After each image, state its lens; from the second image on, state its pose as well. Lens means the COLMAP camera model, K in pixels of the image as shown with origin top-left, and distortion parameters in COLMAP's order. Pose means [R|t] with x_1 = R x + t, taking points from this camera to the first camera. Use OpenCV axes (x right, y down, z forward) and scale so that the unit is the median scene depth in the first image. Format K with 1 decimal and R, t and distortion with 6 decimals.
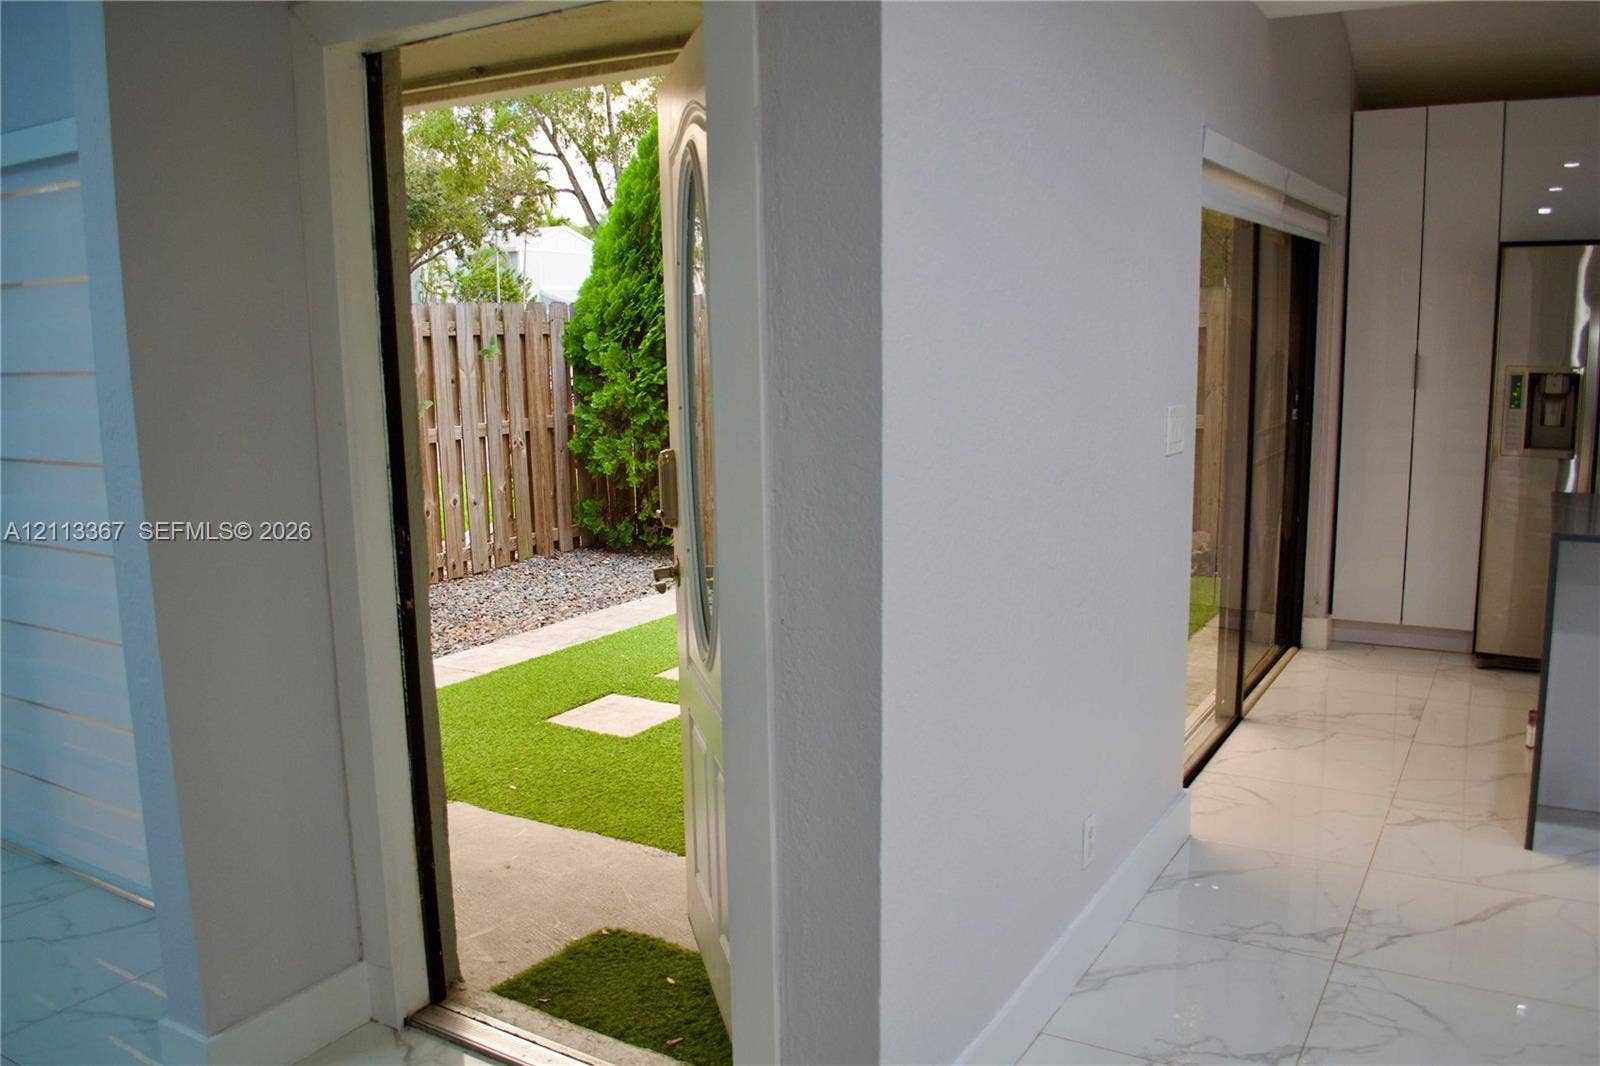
lens RADIAL K [[1274.3, 0, 790.5], [0, 1274.3, 534.8], [0, 0, 1]] dist [-0.106690, 0.056041]
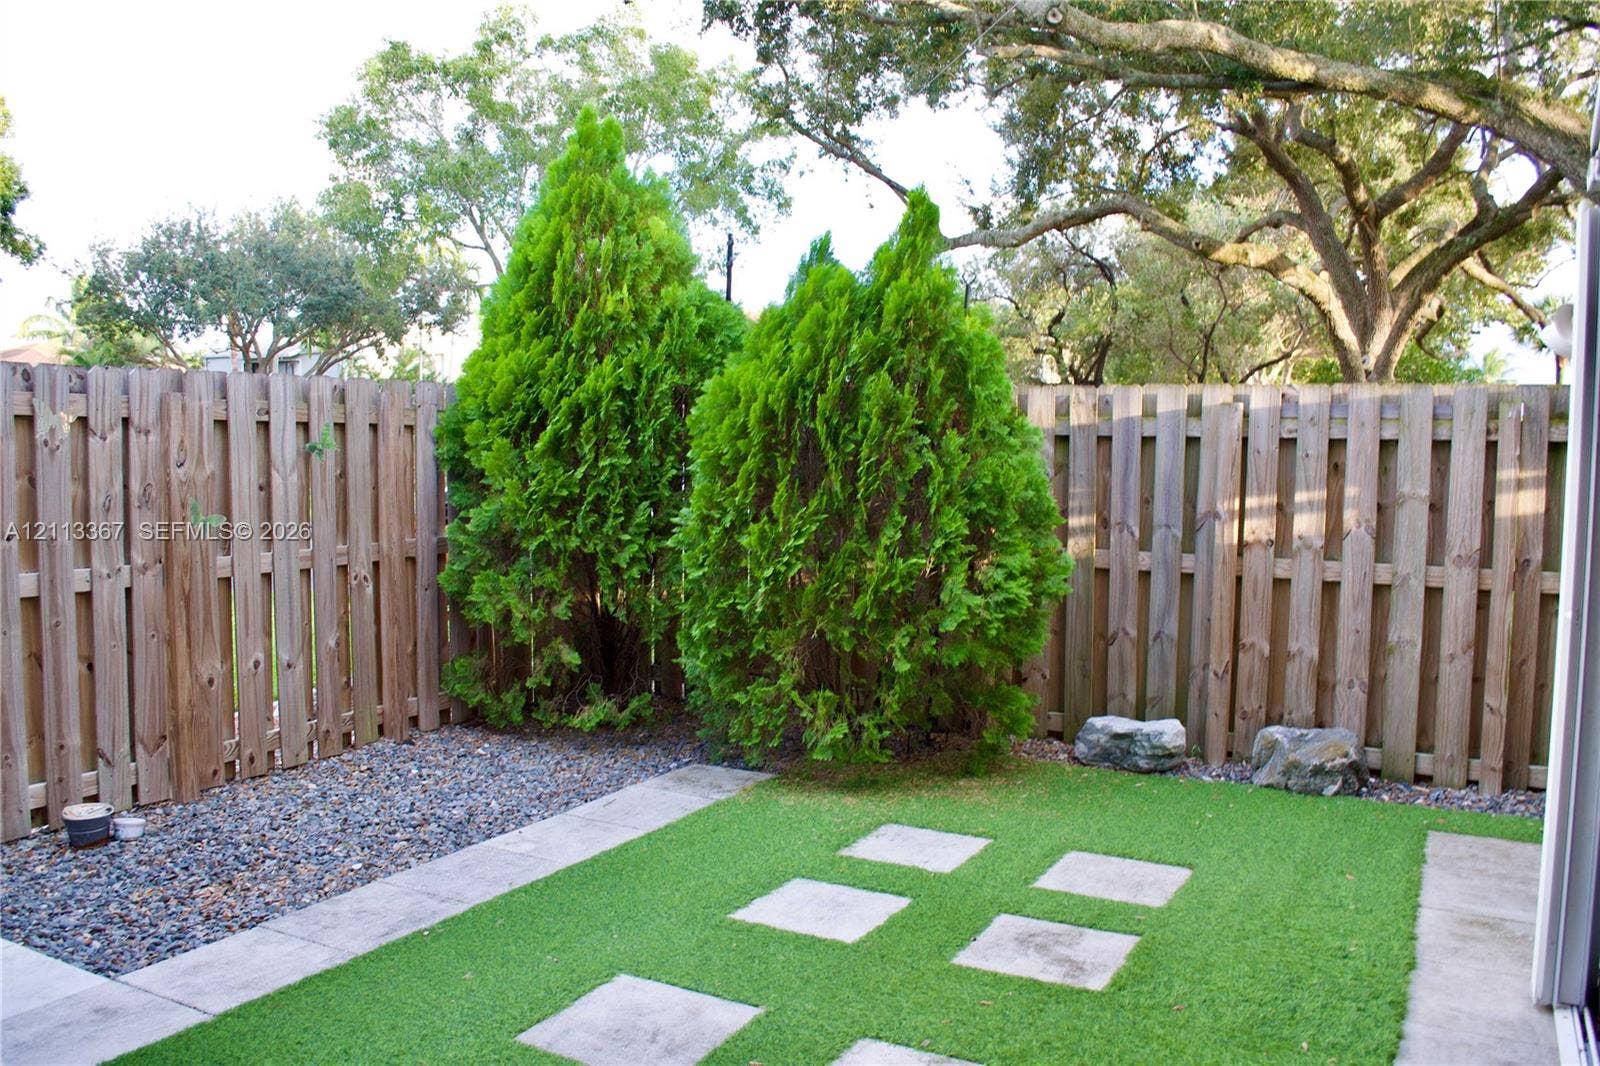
lens RADIAL K [[1274.3, 0, 790.5], [0, 1274.3, 534.8], [0, 0, 1]] dist [-0.106690, 0.056041]
pose [[0.998427, 0.020118, 0.052330, -0.014590], [-0.015350, 0.995826, -0.089969, -0.036274], [-0.053922, 0.089025, 0.994569, 0.287382]]
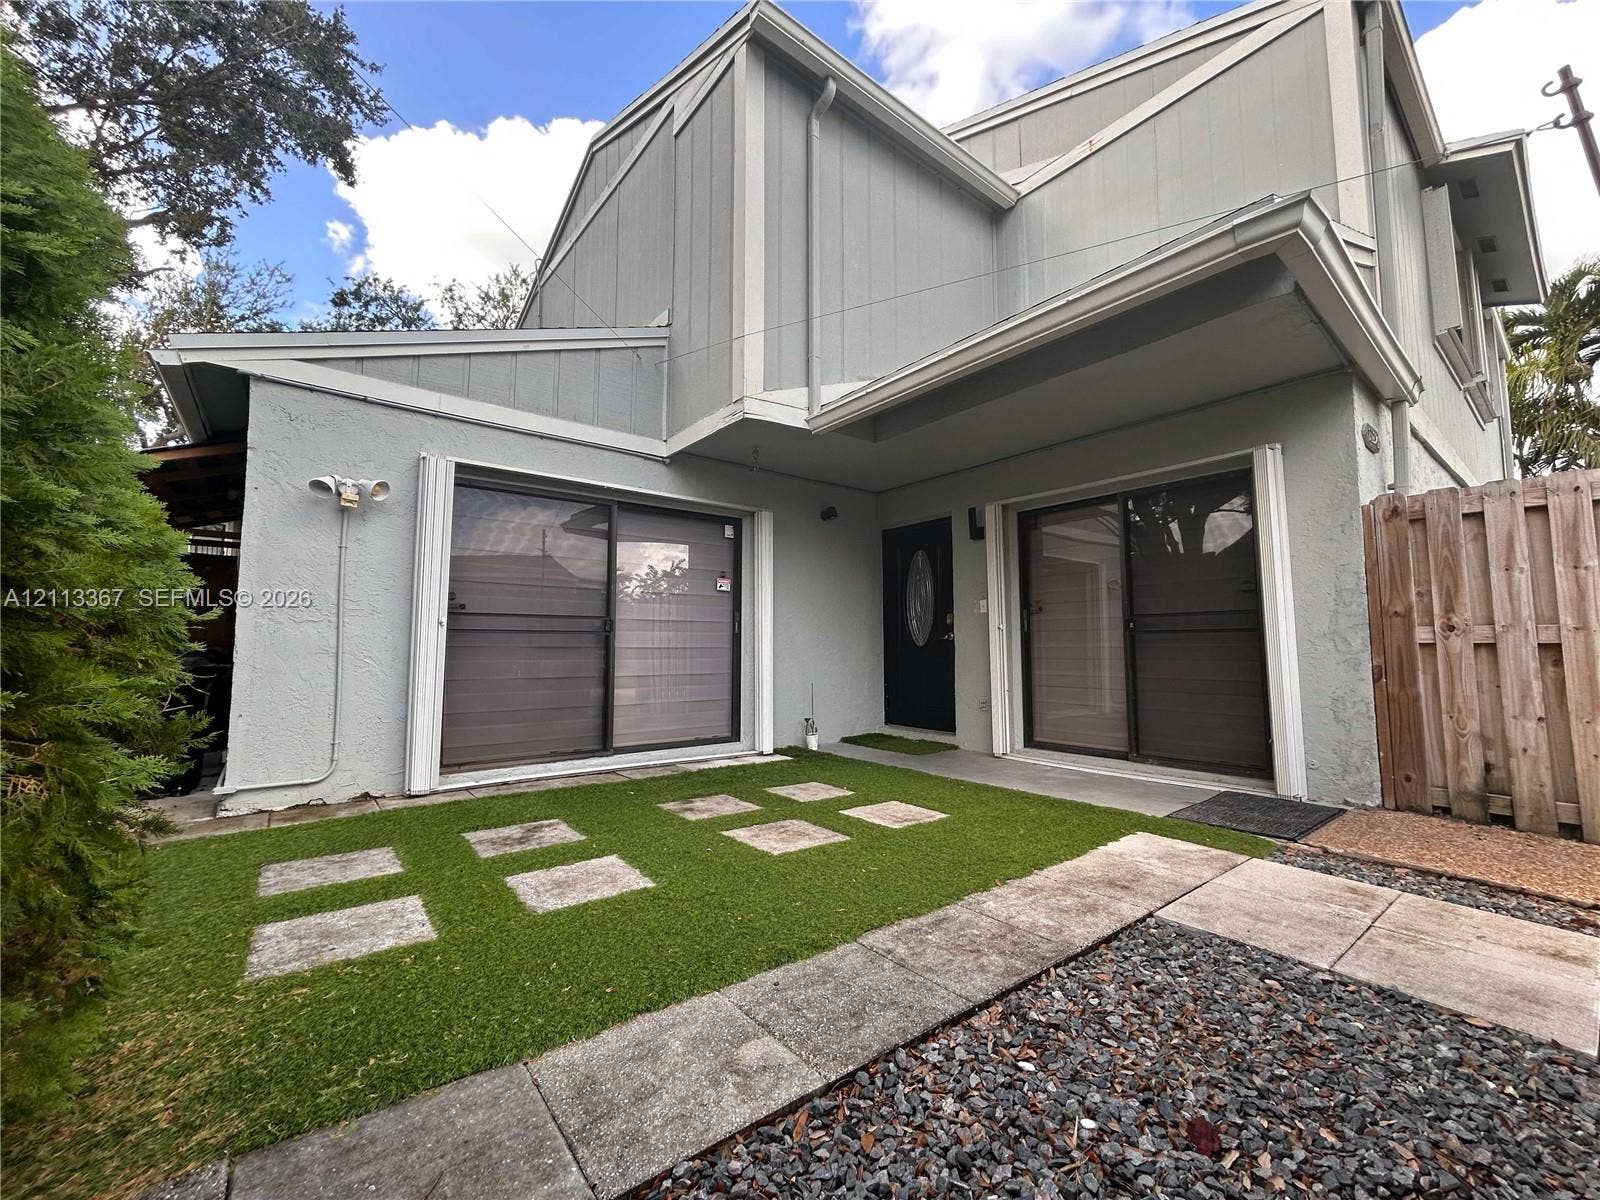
lens RADIAL K [[638.8, 0, 800.0], [0, 638.8, 600.0], [0, 0, 1]] dist [-0.001246, -0.000037]
pose [[-0.937648, 0.043530, 0.344849, -0.163789], [0.068980, 0.995698, 0.061871, -0.074414], [-0.340672, 0.081801, -0.936617, 0.955050]]
